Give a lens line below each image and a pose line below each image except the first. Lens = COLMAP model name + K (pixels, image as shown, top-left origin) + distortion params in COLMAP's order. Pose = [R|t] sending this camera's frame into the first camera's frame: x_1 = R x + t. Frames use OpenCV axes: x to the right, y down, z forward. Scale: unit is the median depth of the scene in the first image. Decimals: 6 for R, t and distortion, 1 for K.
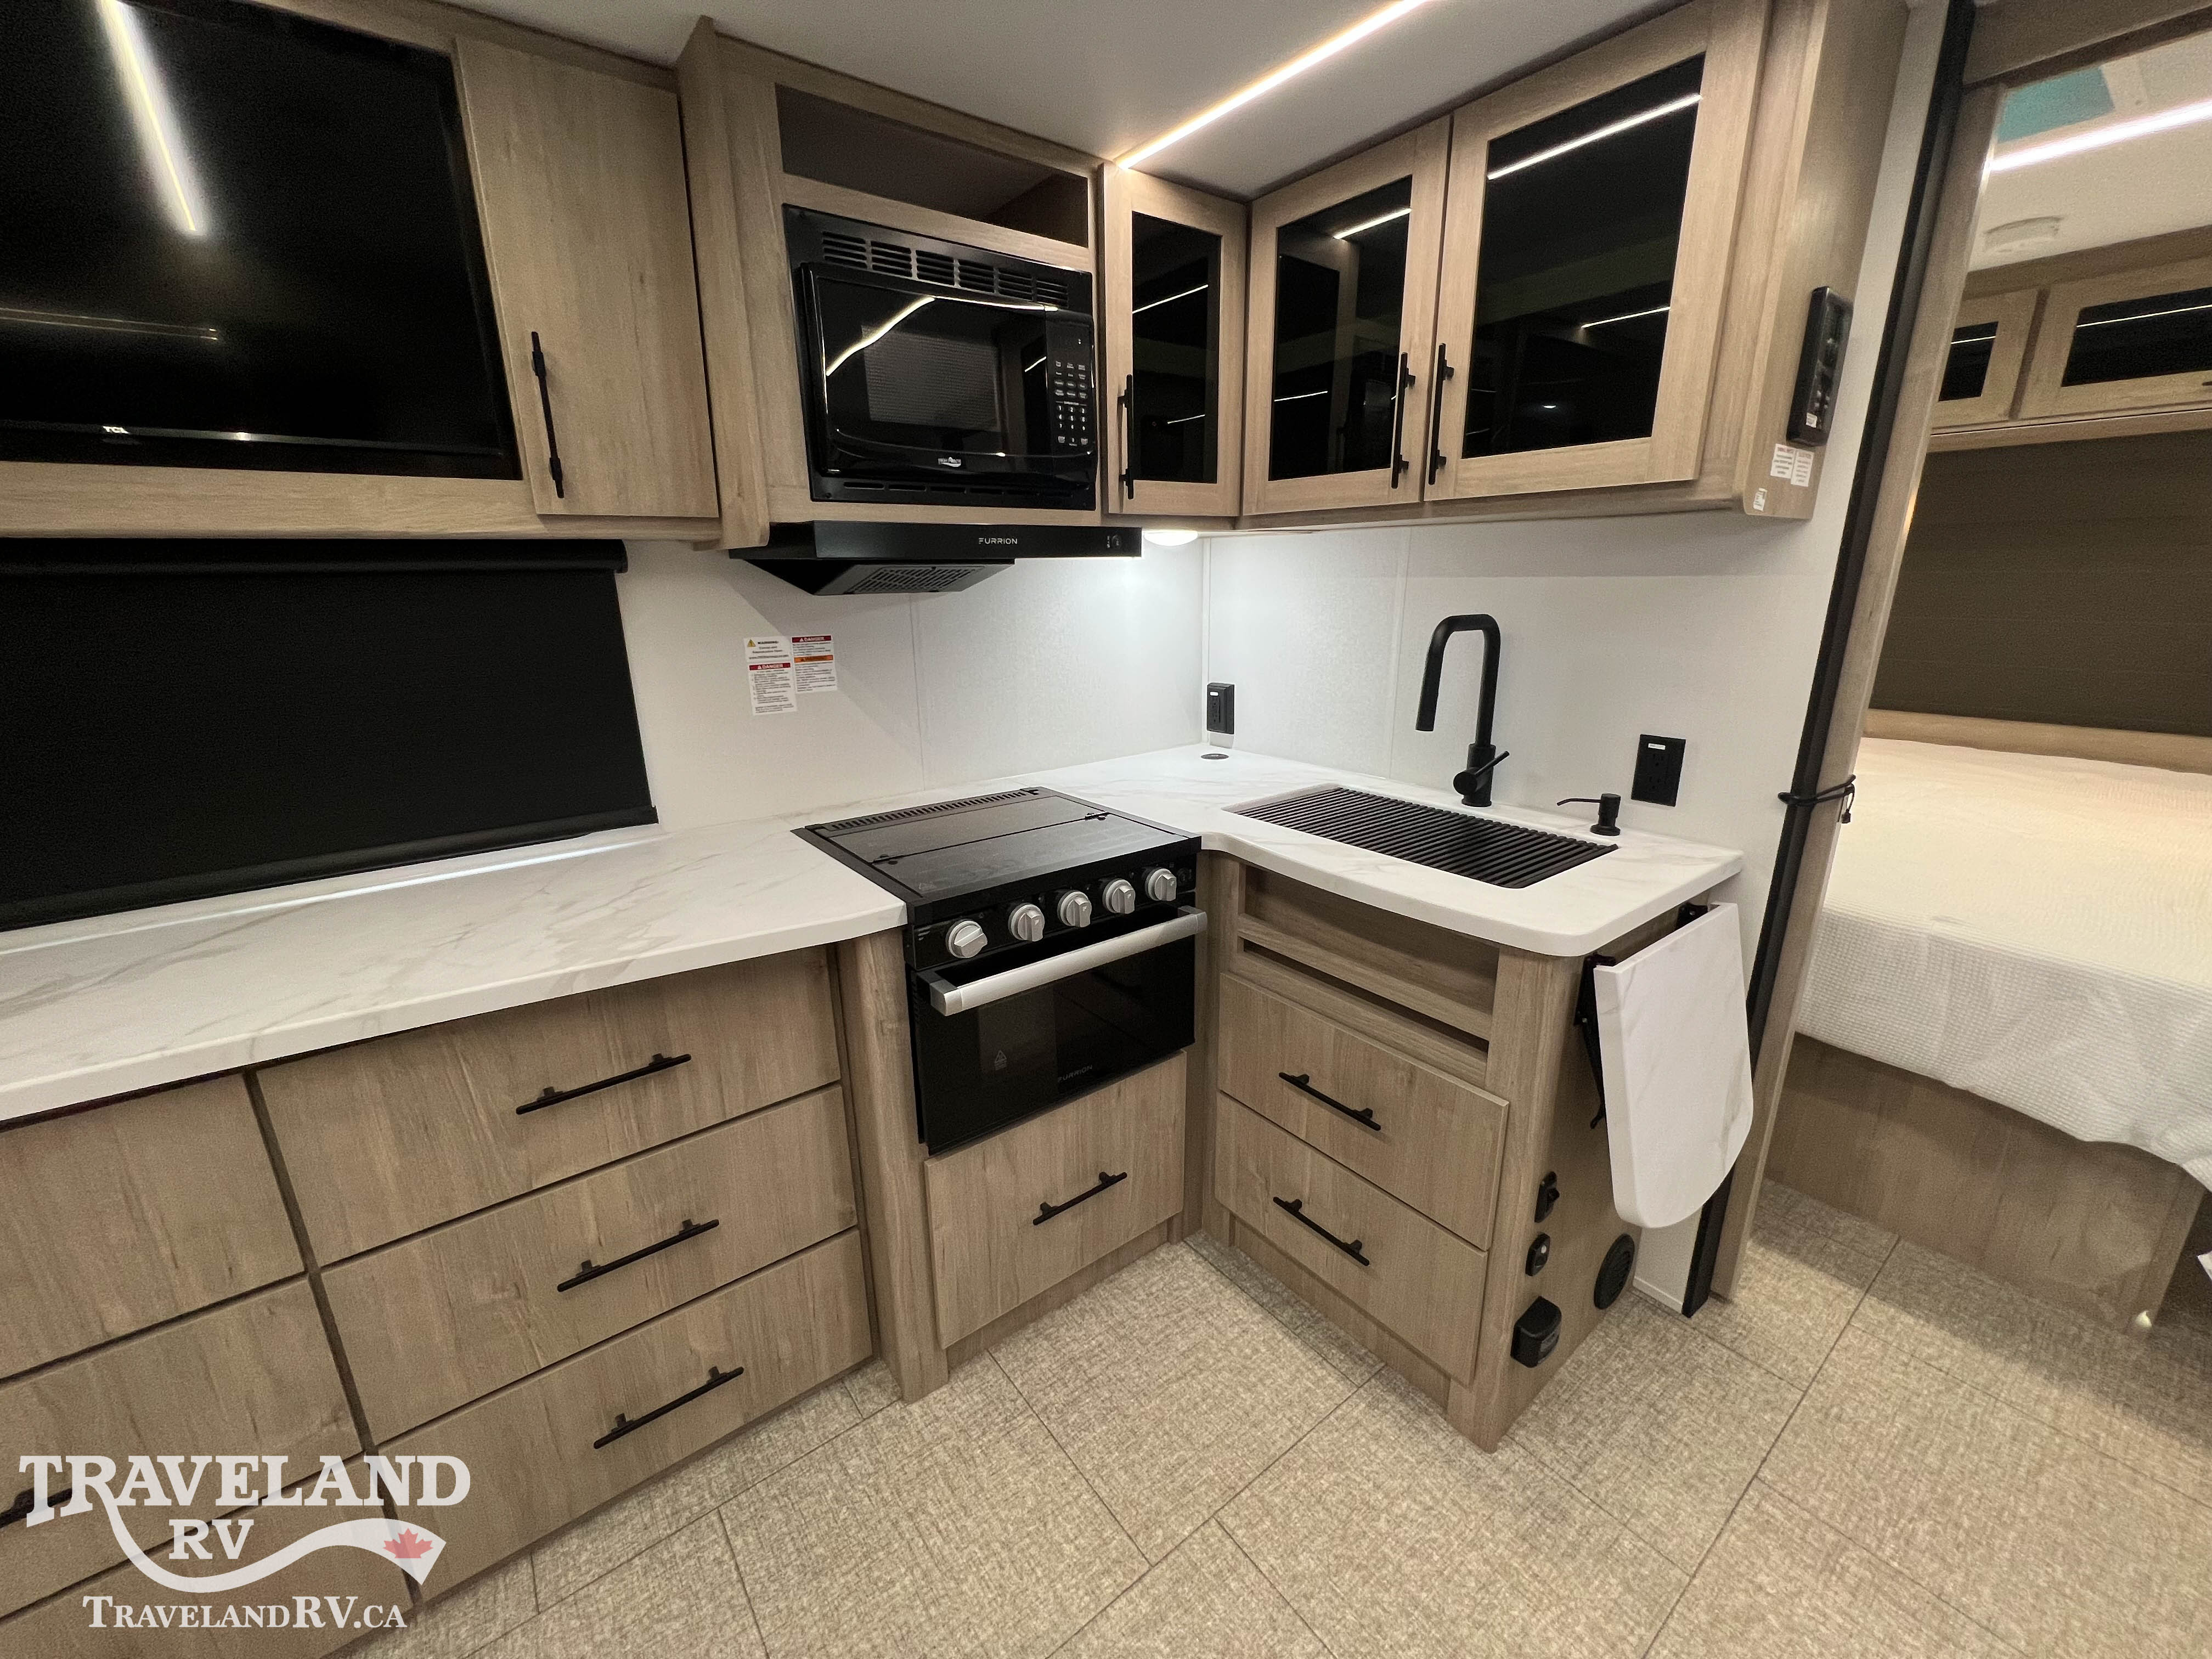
lens RADIAL K [[884.2, 0, 1101.2], [0, 884.2, 824.4], [0, 0, 1]] dist [-0.002036, 0.000438]
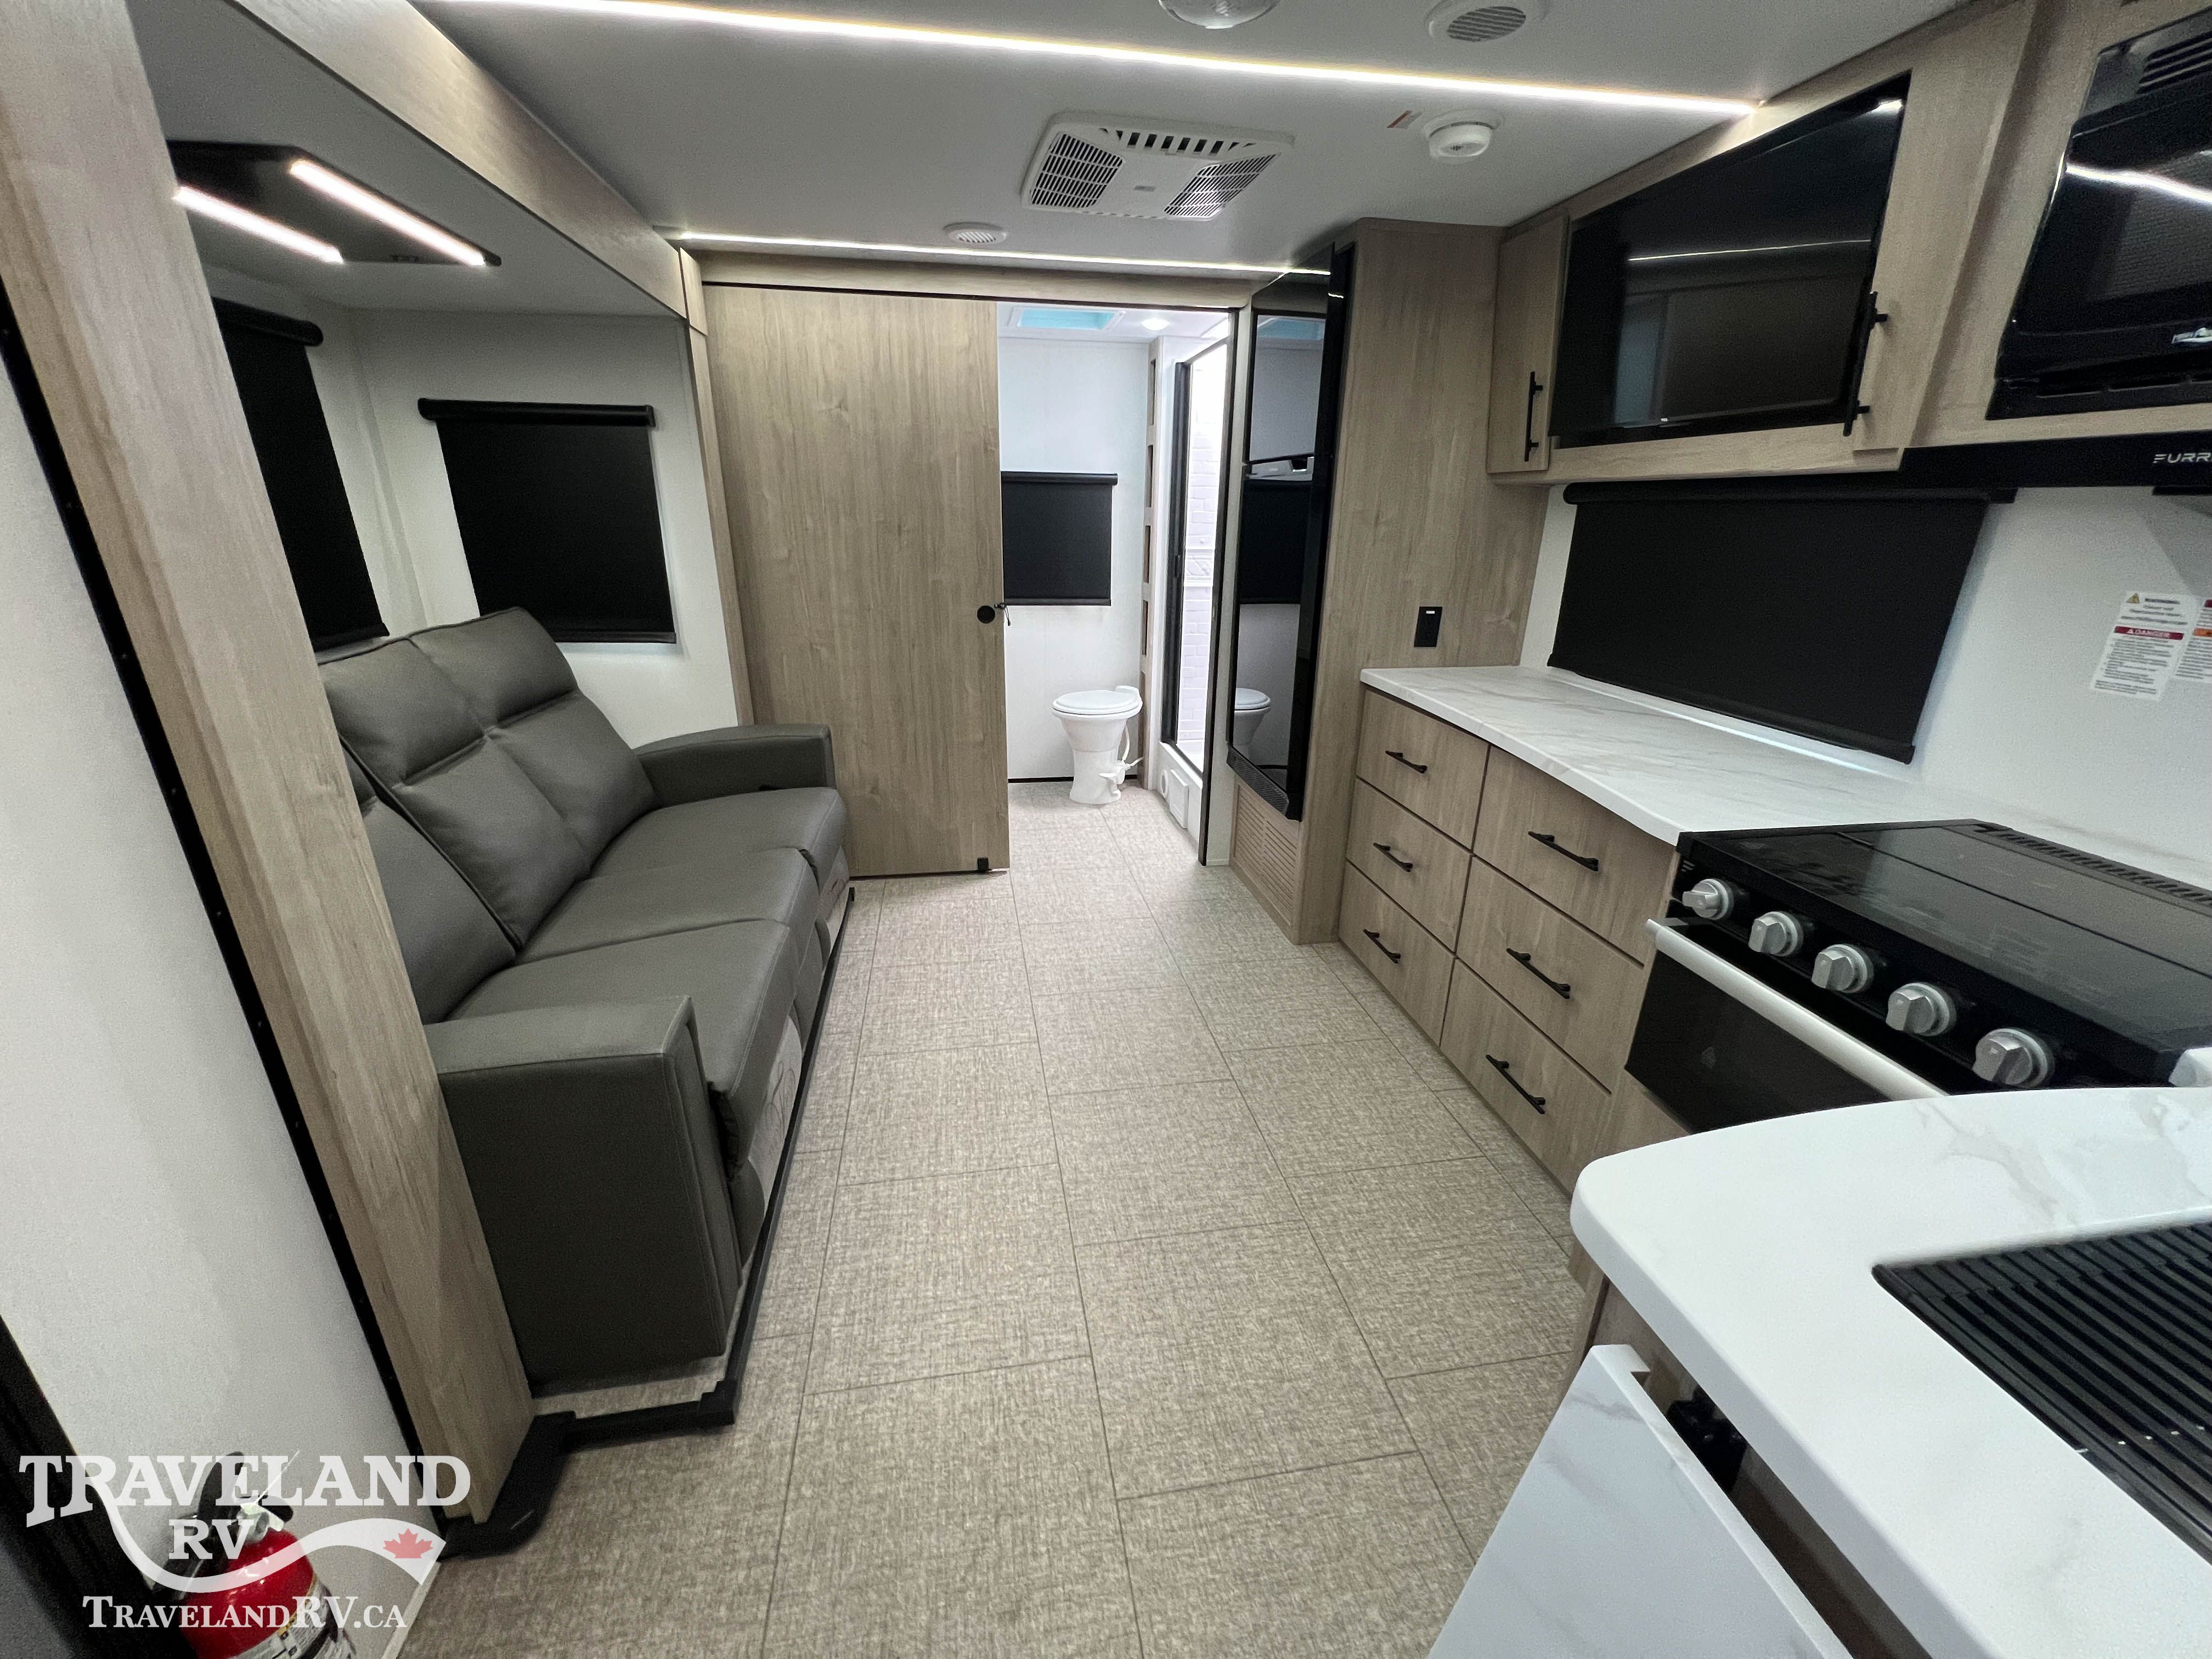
lens RADIAL K [[881.0, 0, 1101.5], [0, 881.0, 824.3], [0, 0, 1]] dist [-0.000054, -0.000555]
pose [[-0.466248, 0.312372, -0.827670, 0.854004], [-0.244863, 0.853464, 0.460045, -0.200354], [0.850091, 0.417161, -0.321437, 0.665739]]
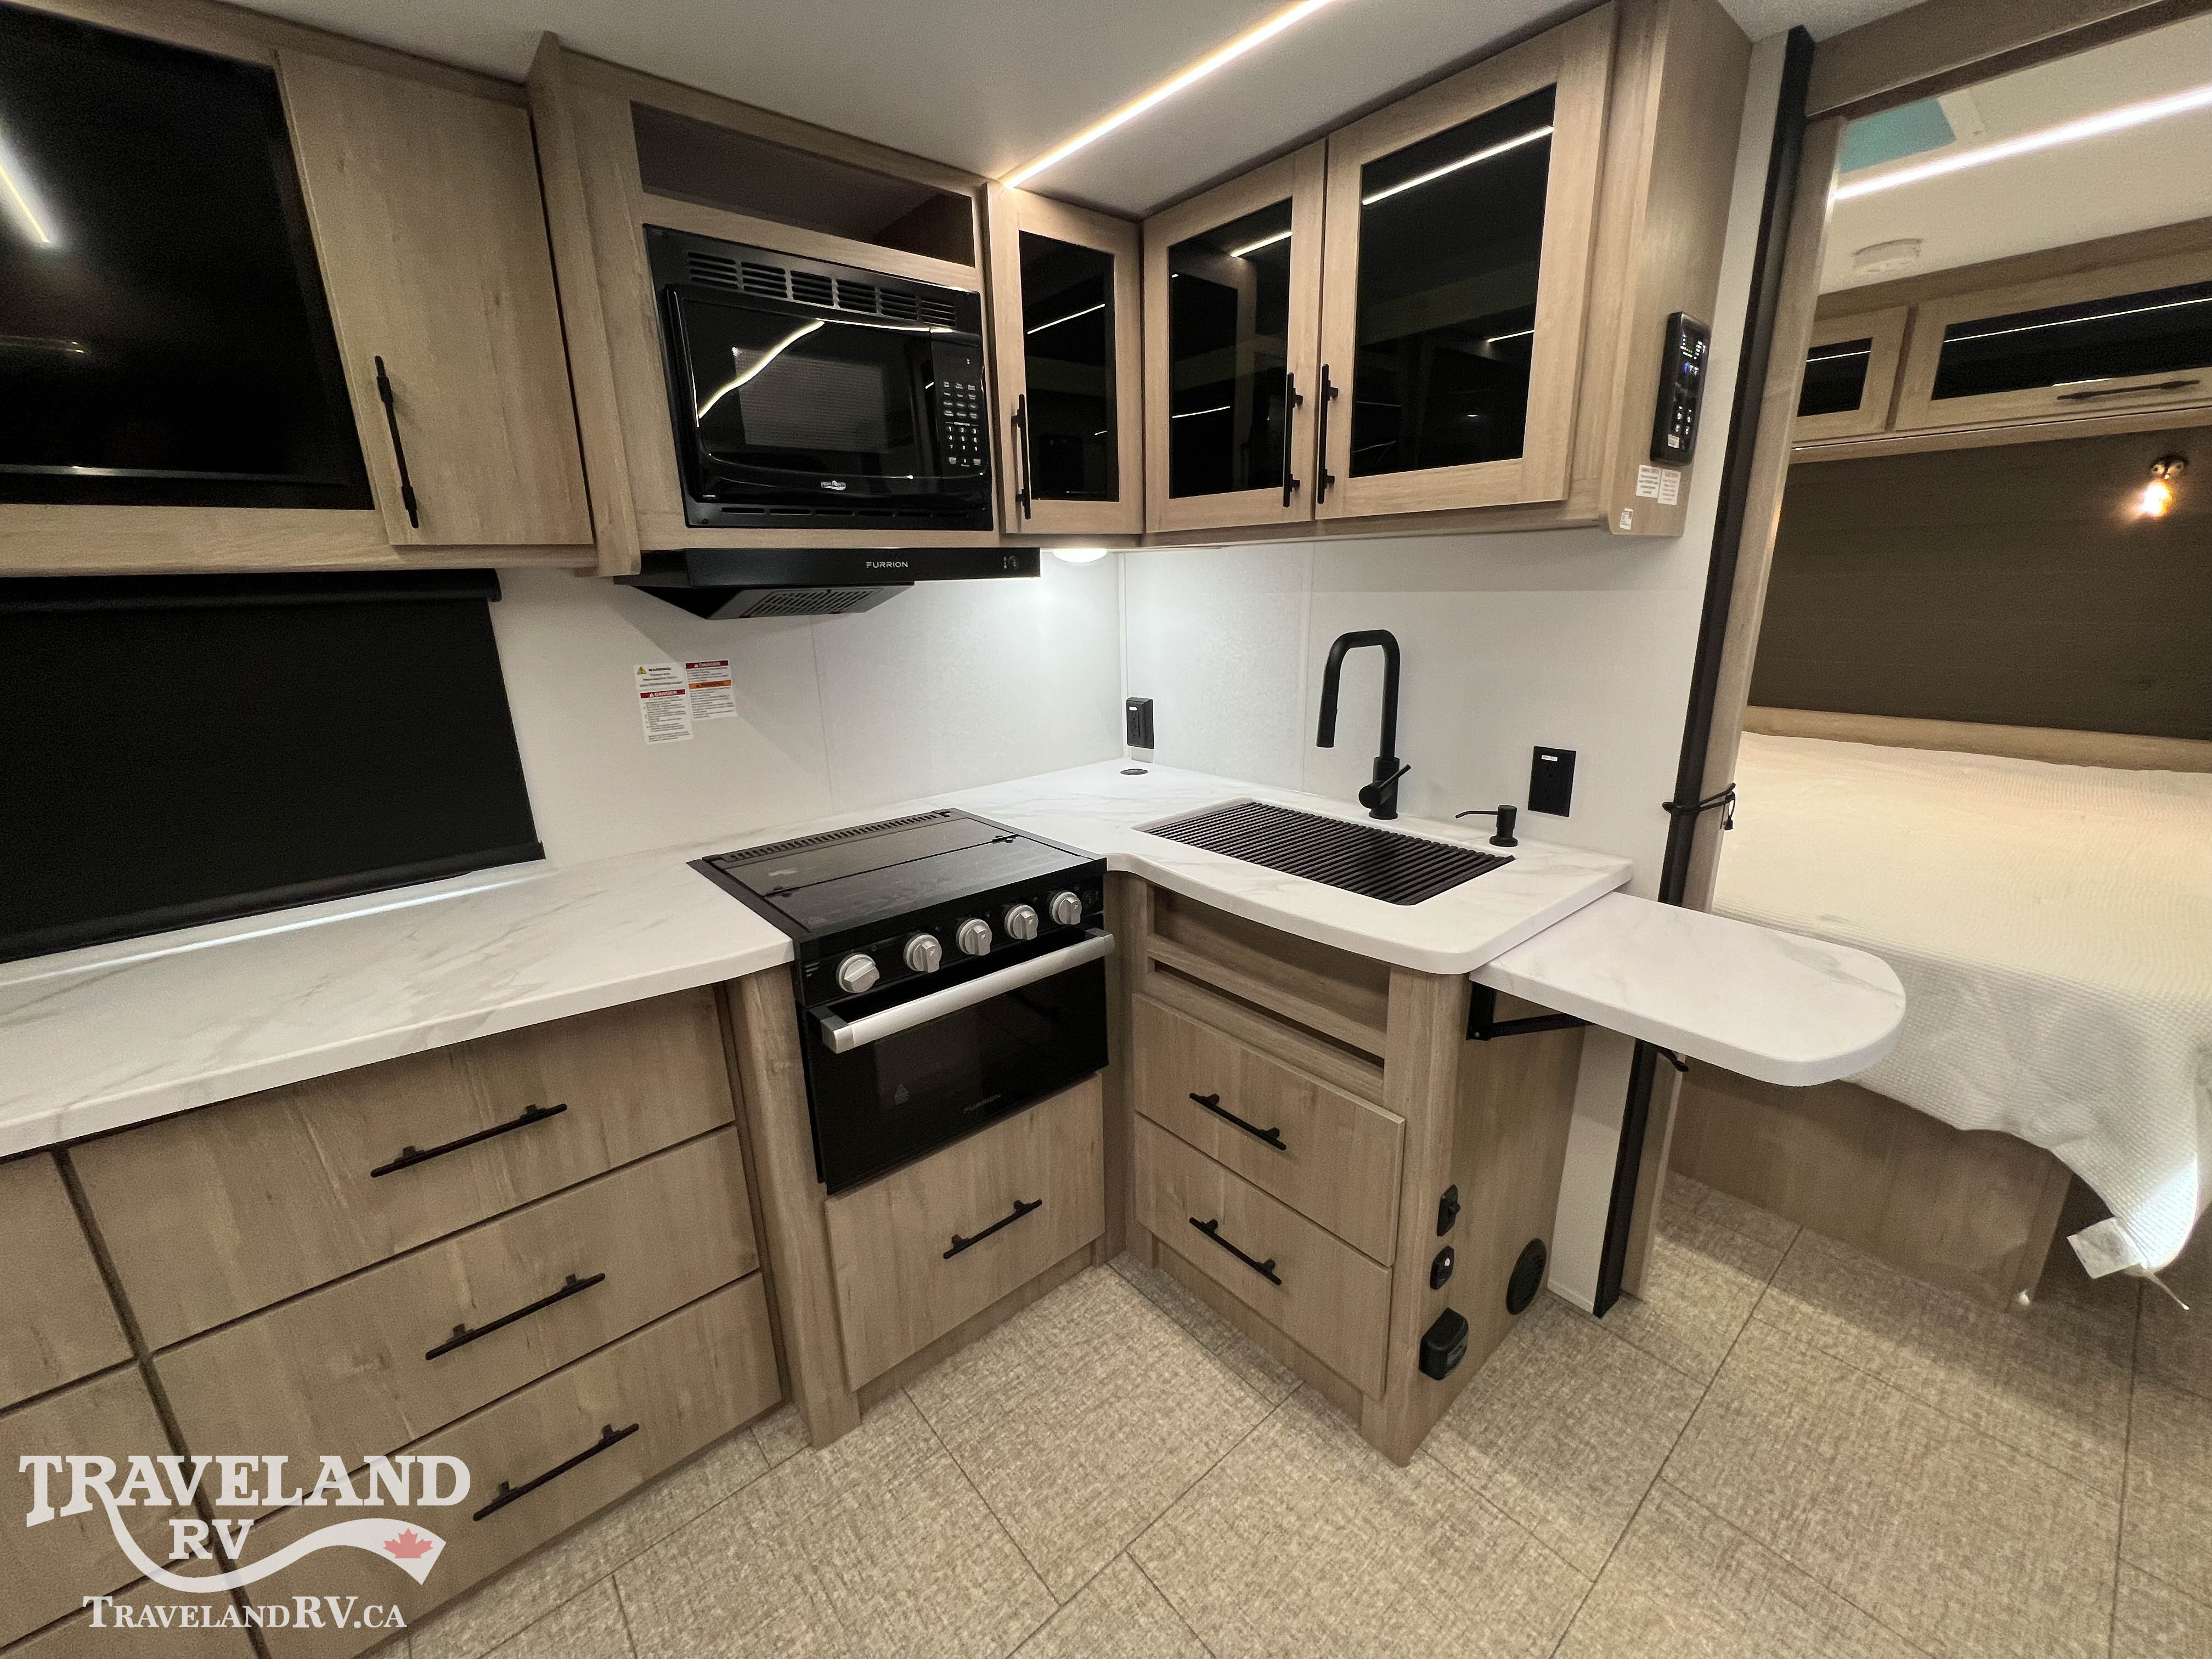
lens RADIAL K [[884.2, 0, 1101.2], [0, 884.2, 824.4], [0, 0, 1]] dist [-0.002036, 0.000438]
pose [[0.998601, -0.025264, 0.046458, 0.069802], [0.025525, 0.999662, -0.005028, -0.021506], [-0.046315, 0.006207, 0.998908, 0.009224]]
